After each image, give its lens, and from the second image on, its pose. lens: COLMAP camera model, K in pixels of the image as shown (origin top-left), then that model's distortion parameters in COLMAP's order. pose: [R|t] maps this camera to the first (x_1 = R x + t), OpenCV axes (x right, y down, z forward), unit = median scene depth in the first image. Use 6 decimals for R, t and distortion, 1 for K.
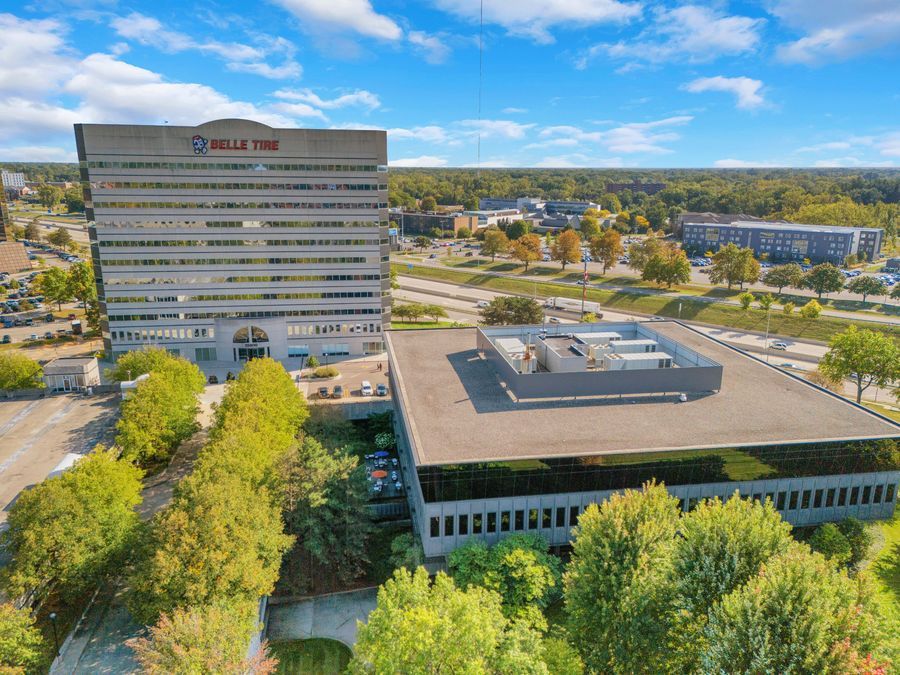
lens RADIAL K [[662.9, 0, 450.0], [0, 662.9, 337.5], [0, 0, 1]] dist [0.075700, -0.061051]
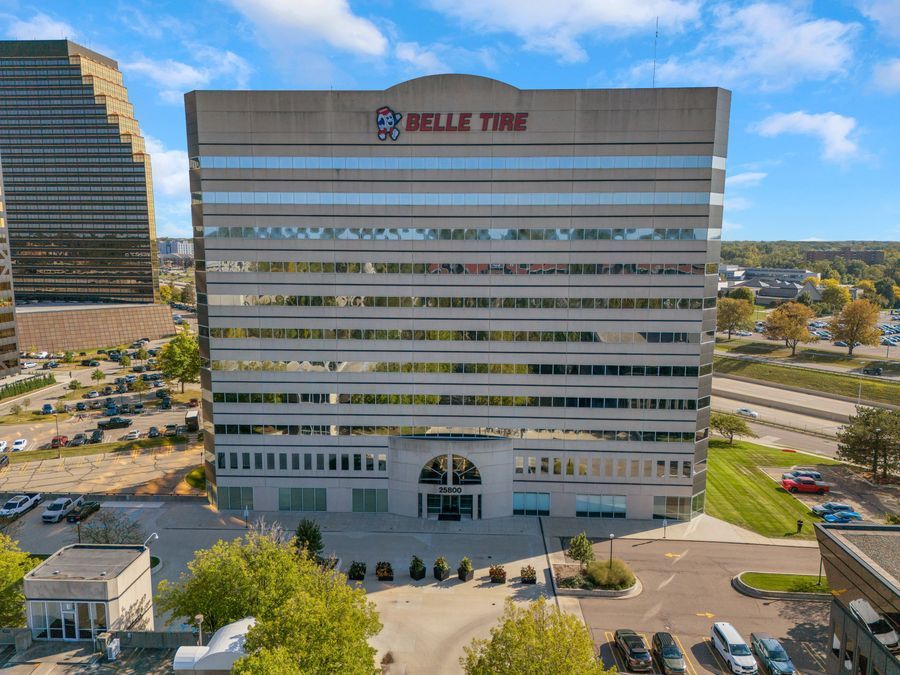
lens RADIAL K [[662.9, 0, 450.0], [0, 662.9, 337.5], [0, 0, 1]] dist [0.075700, -0.061051]
pose [[0.978427, 0.028265, -0.204650, -0.187917], [-0.049942, 0.993577, -0.101542, -0.055284], [0.200466, 0.109572, 0.973554, 0.454409]]
